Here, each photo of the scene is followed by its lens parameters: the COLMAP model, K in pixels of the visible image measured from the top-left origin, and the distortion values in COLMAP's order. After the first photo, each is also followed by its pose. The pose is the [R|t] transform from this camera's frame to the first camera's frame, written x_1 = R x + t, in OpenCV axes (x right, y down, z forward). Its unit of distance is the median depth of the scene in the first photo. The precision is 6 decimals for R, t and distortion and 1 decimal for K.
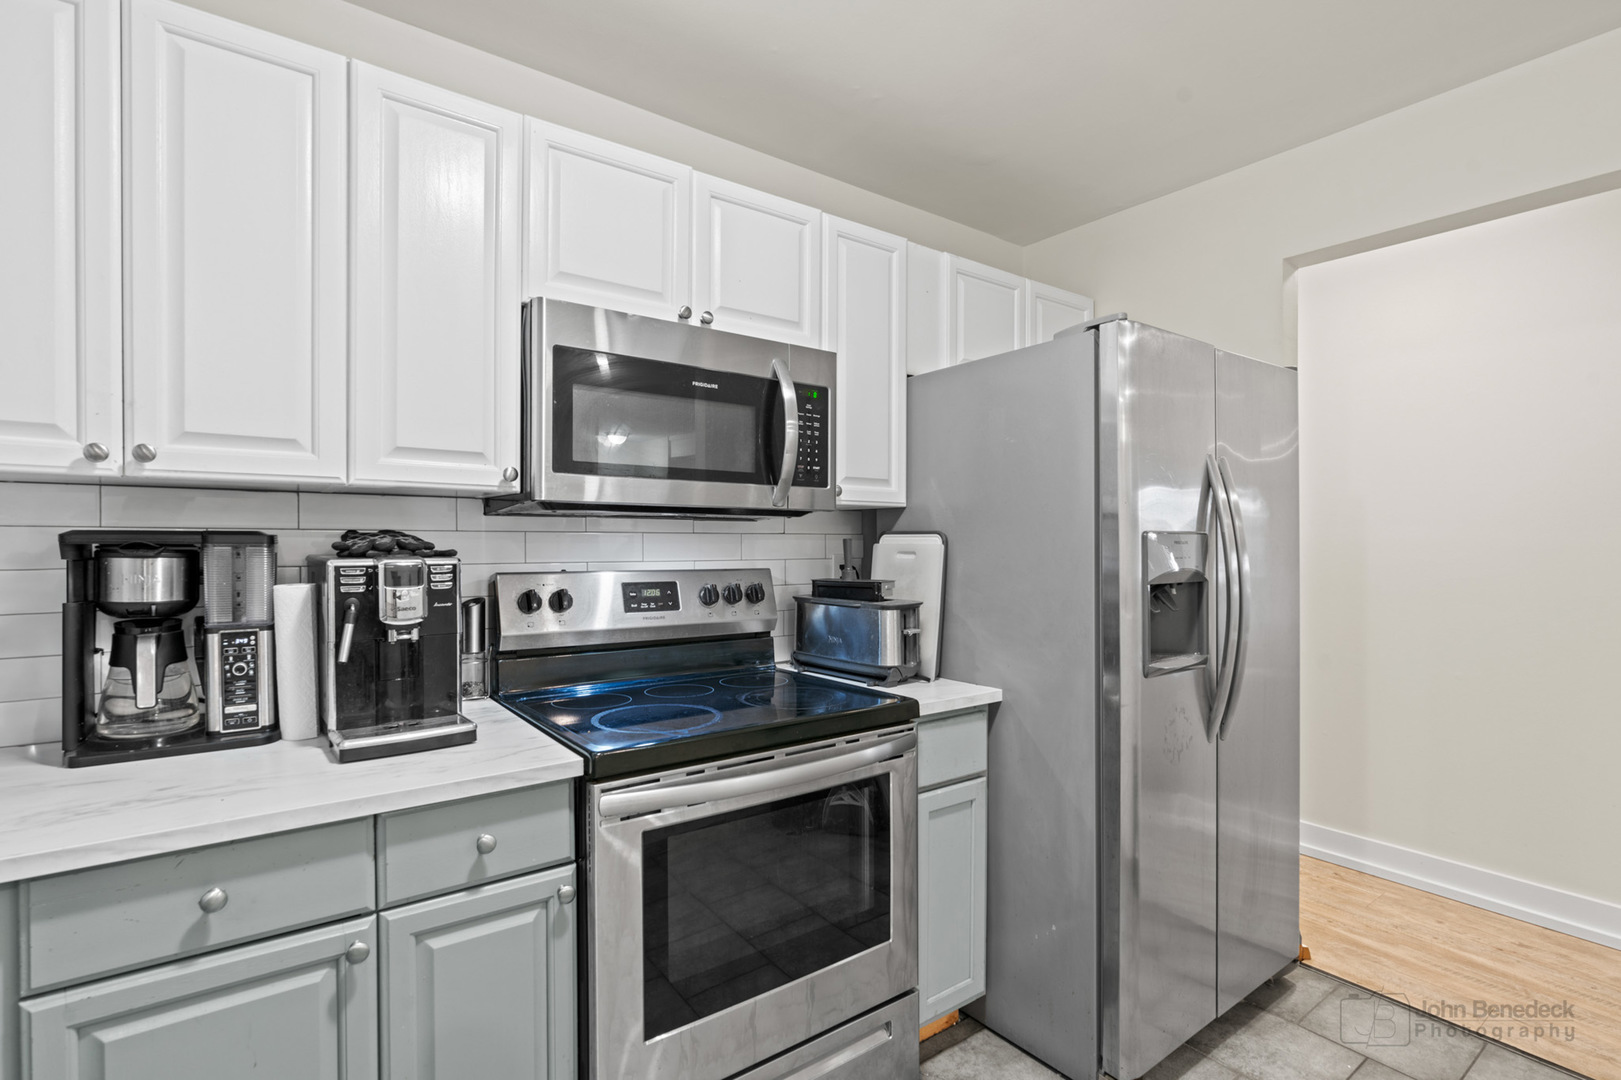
lens RADIAL K [[754.2, 0, 804.7], [0, 754.2, 542.6], [0, 0, 1]] dist [-0.013763, -0.000316]
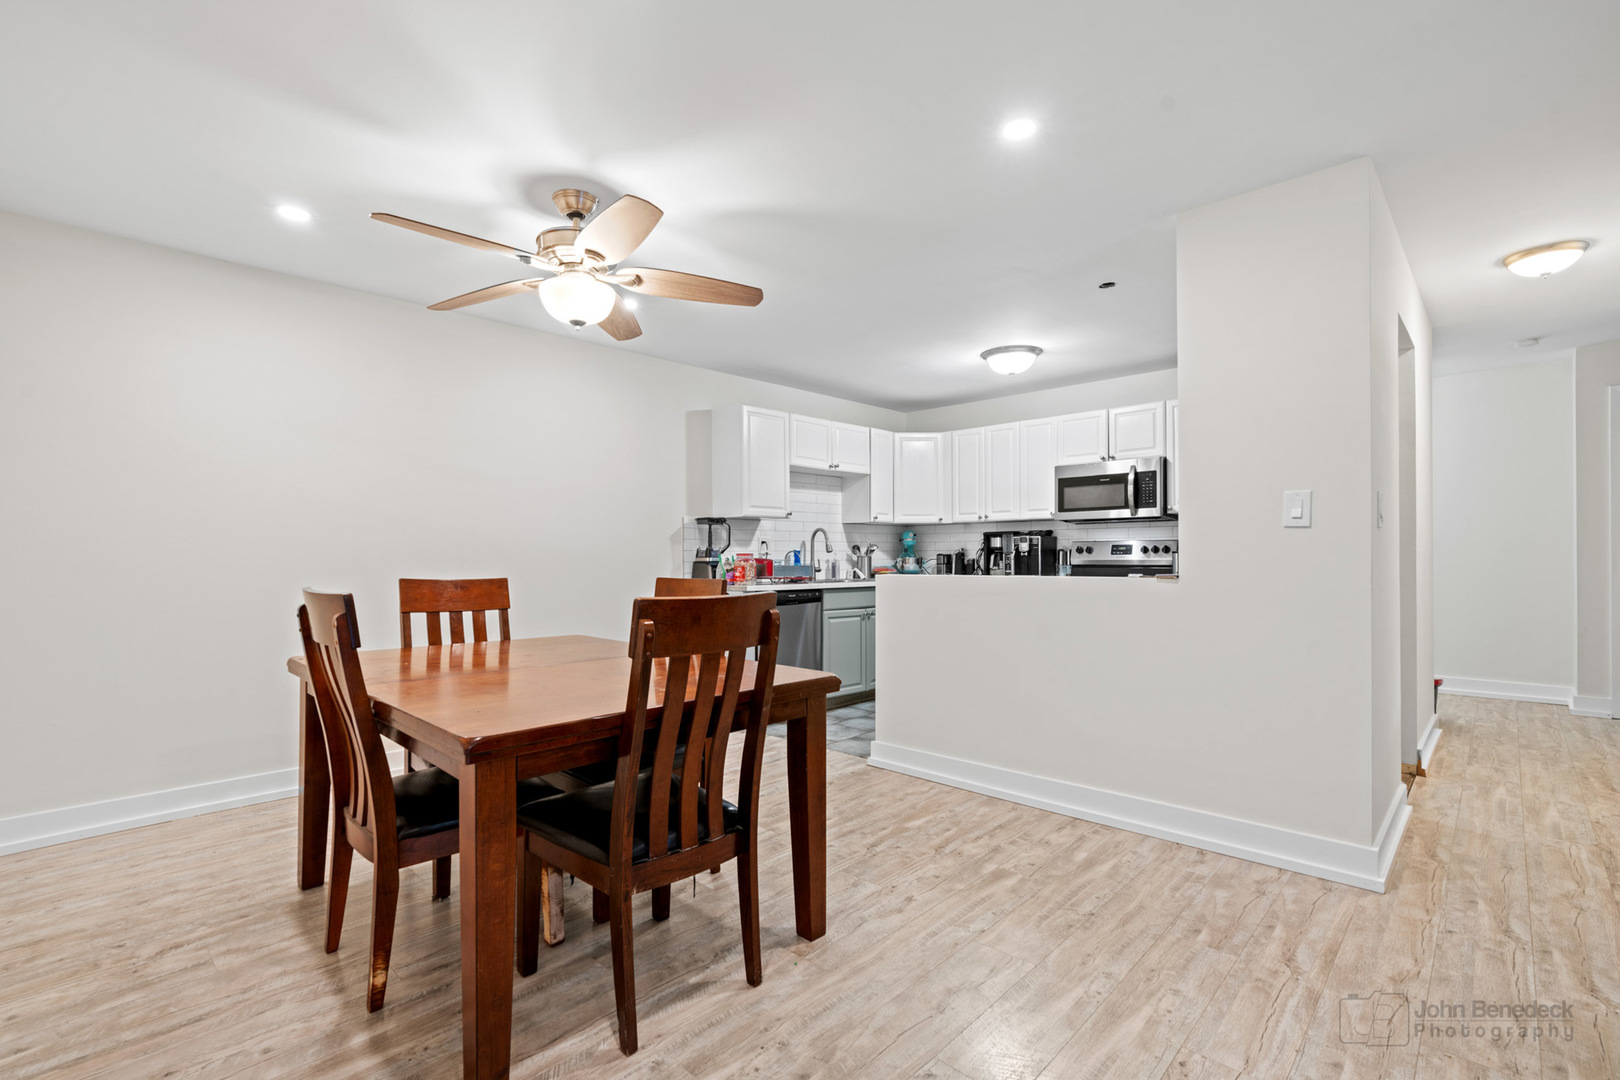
lens RADIAL K [[753.7, 0, 813.7], [0, 753.7, 546.7], [0, 0, 1]] dist [-0.013763, -0.000316]
pose [[0.198375, -0.016803, -0.979982, 3.129597], [0.010921, 0.999829, -0.014932, 0.119972], [0.980065, -0.007740, 0.198524, -0.936849]]
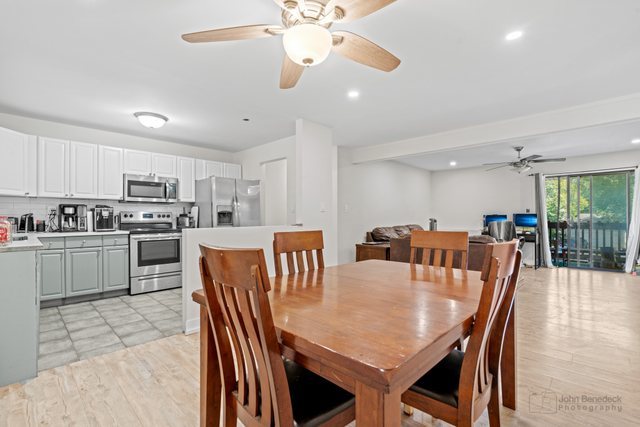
lens RADIAL K [[297.8, 0, 332.4], [0, 297.8, 214.9], [0, 0, 1]] dist [-0.013763, -0.000316]
pose [[0.983988, -0.000879, 0.178230, 1.186276], [0.002065, 0.999977, -0.006470, 0.110411], [-0.178221, 0.006734, 0.983968, -2.333756]]
